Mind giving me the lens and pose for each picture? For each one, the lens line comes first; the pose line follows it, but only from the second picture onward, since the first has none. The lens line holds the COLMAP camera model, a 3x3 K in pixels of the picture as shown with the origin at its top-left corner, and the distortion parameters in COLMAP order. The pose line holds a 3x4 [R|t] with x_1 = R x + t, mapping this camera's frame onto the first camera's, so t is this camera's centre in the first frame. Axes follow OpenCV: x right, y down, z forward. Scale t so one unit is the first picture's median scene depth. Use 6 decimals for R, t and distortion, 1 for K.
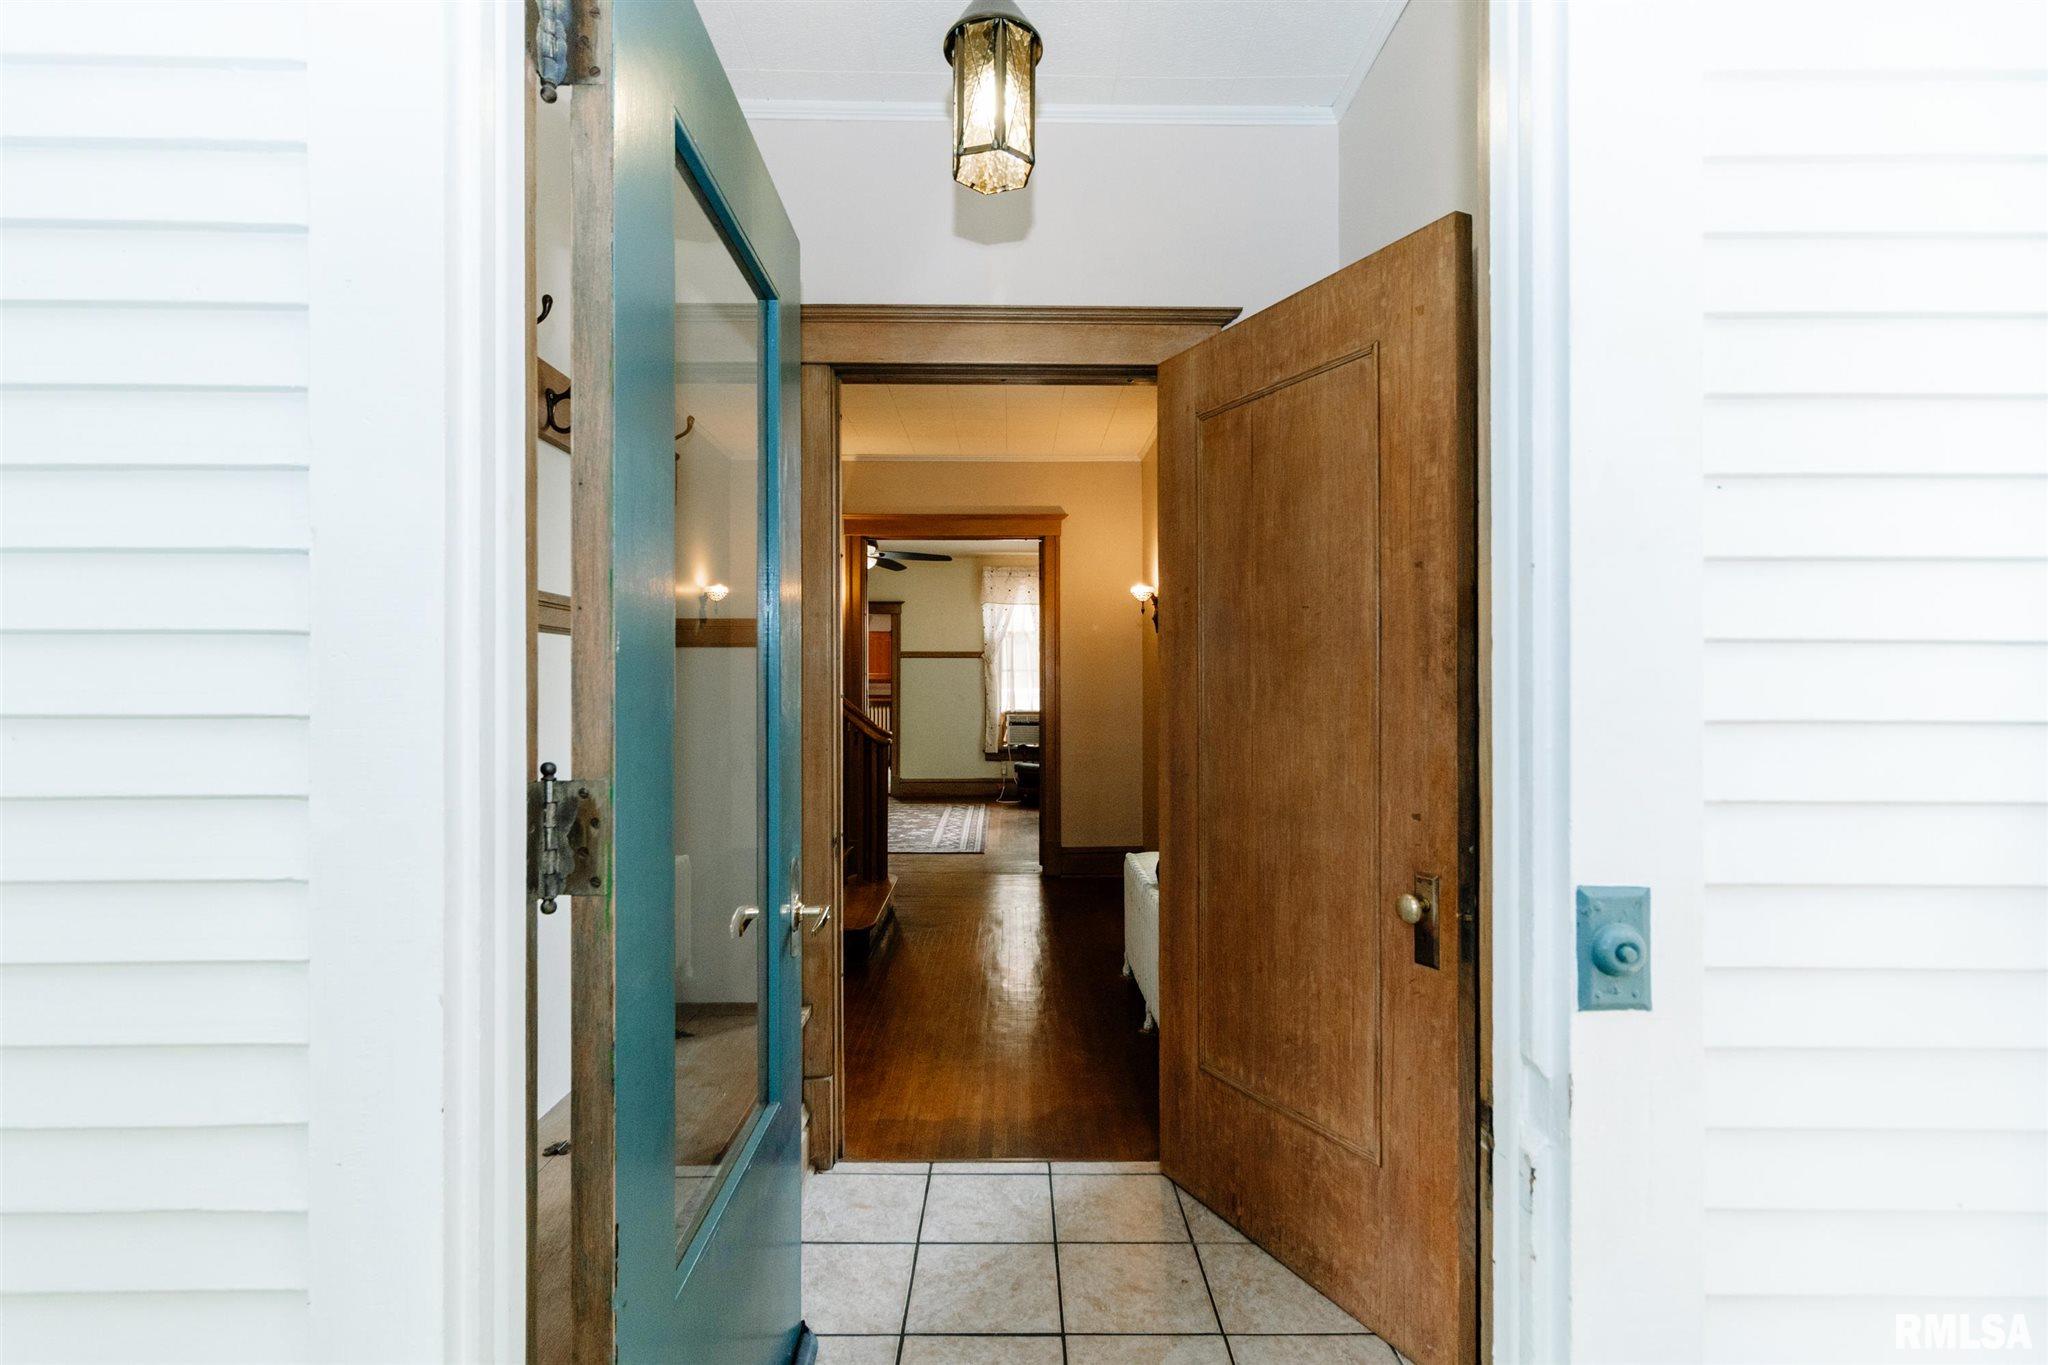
lens RADIAL K [[962.0, 0, 1024.0], [0, 962.0, 682.5], [0, 0, 1]] dist [0.000304, 0.000606]
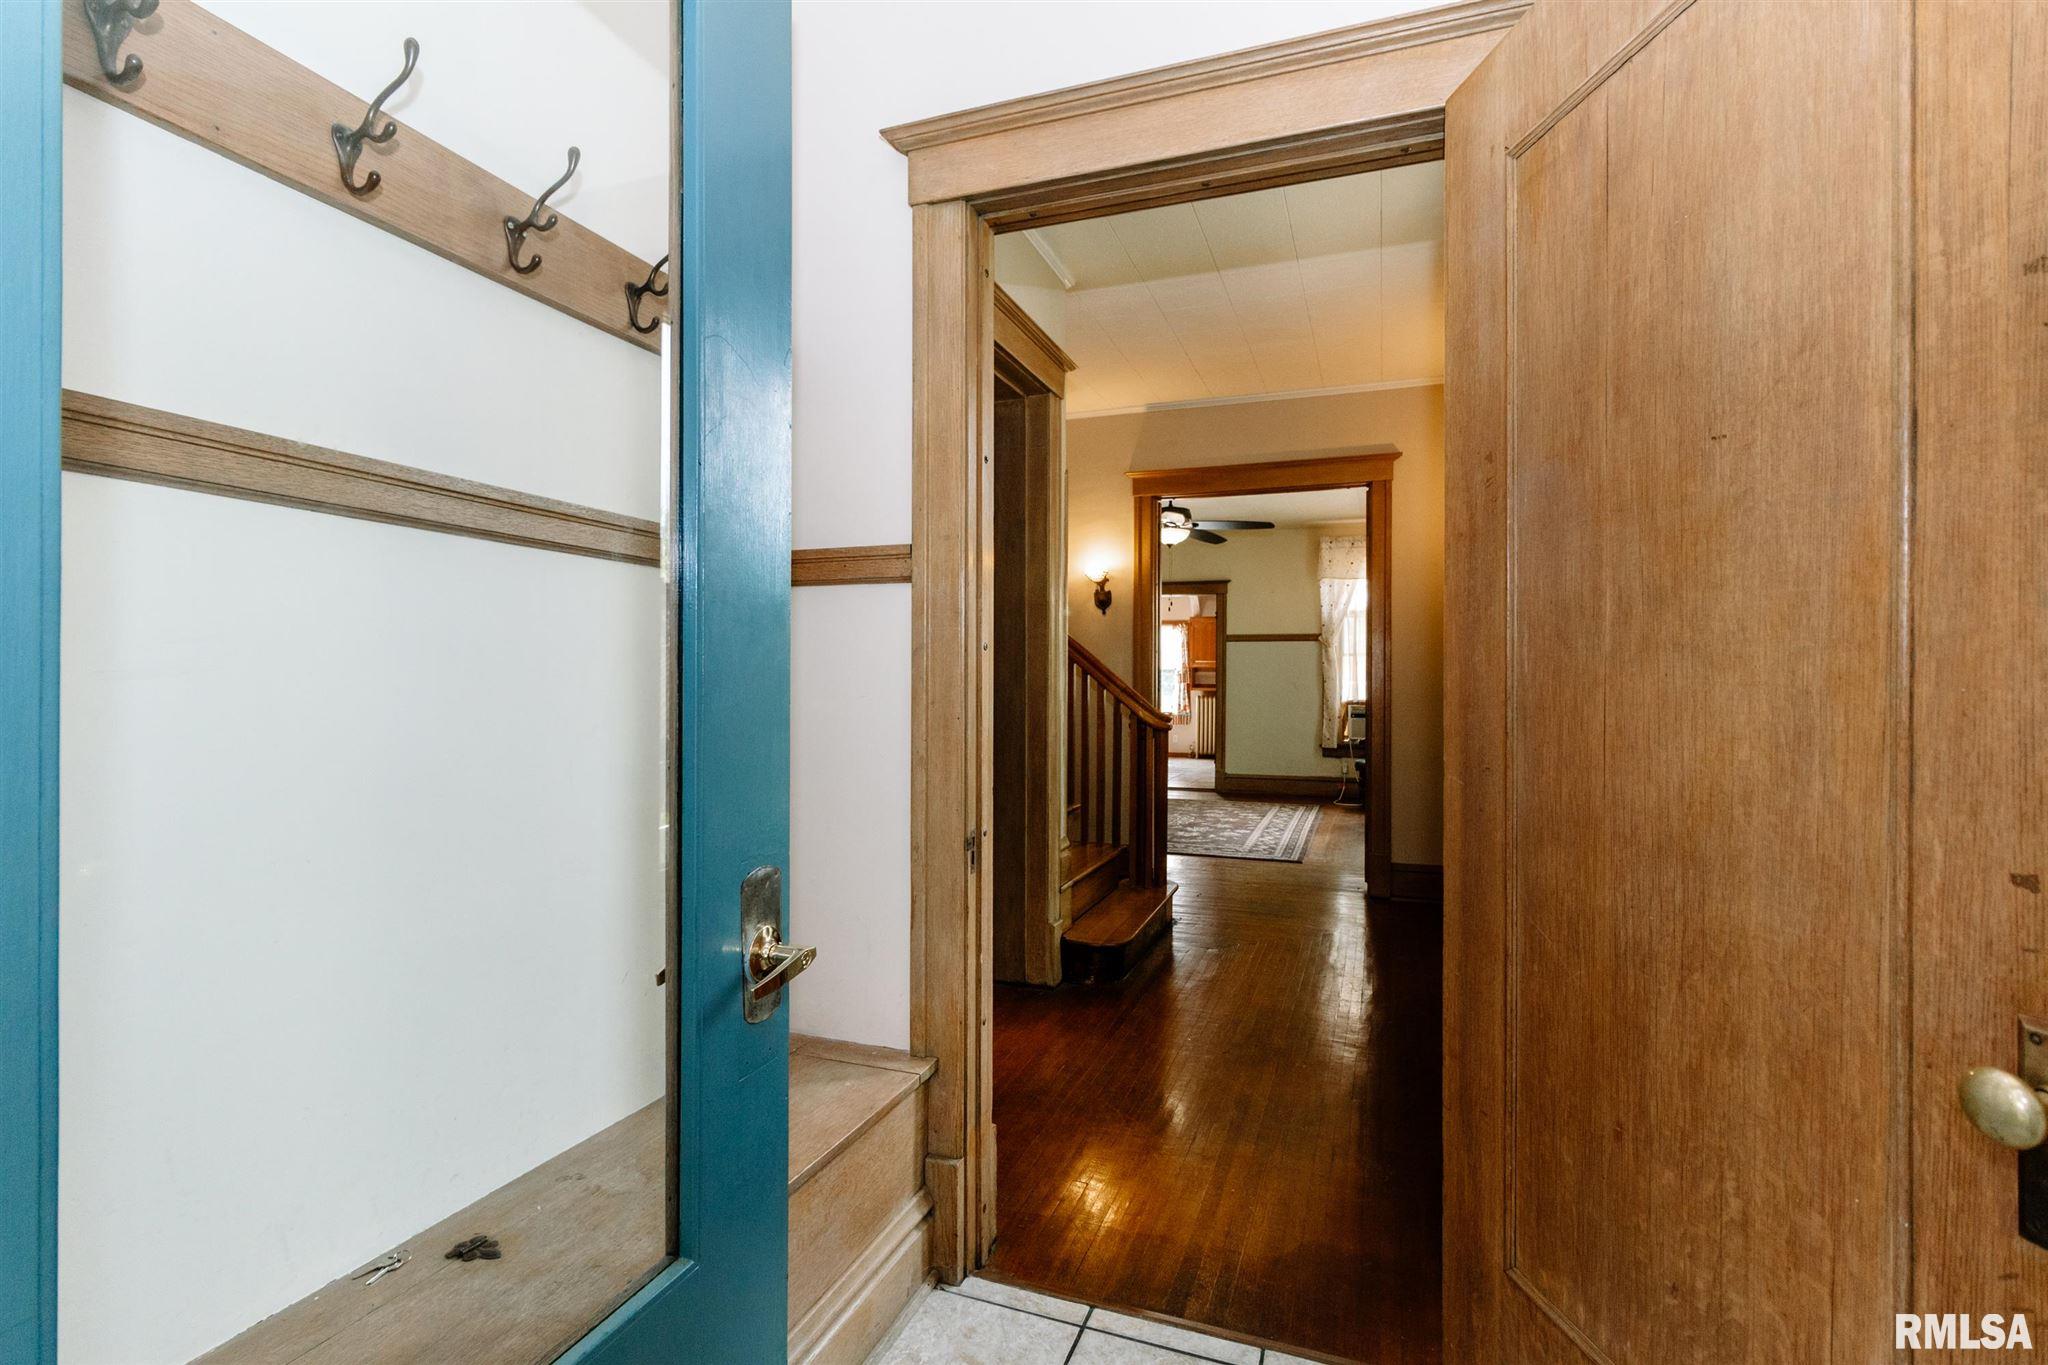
lens RADIAL K [[962.0, 0, 1024.0], [0, 962.0, 682.5], [0, 0, 1]] dist [0.000304, 0.000606]
pose [[0.931383, 0.002940, -0.364030, 0.113064], [-0.001074, 0.999985, 0.005329, 0.037649], [0.364040, -0.004572, 0.931372, 0.328123]]
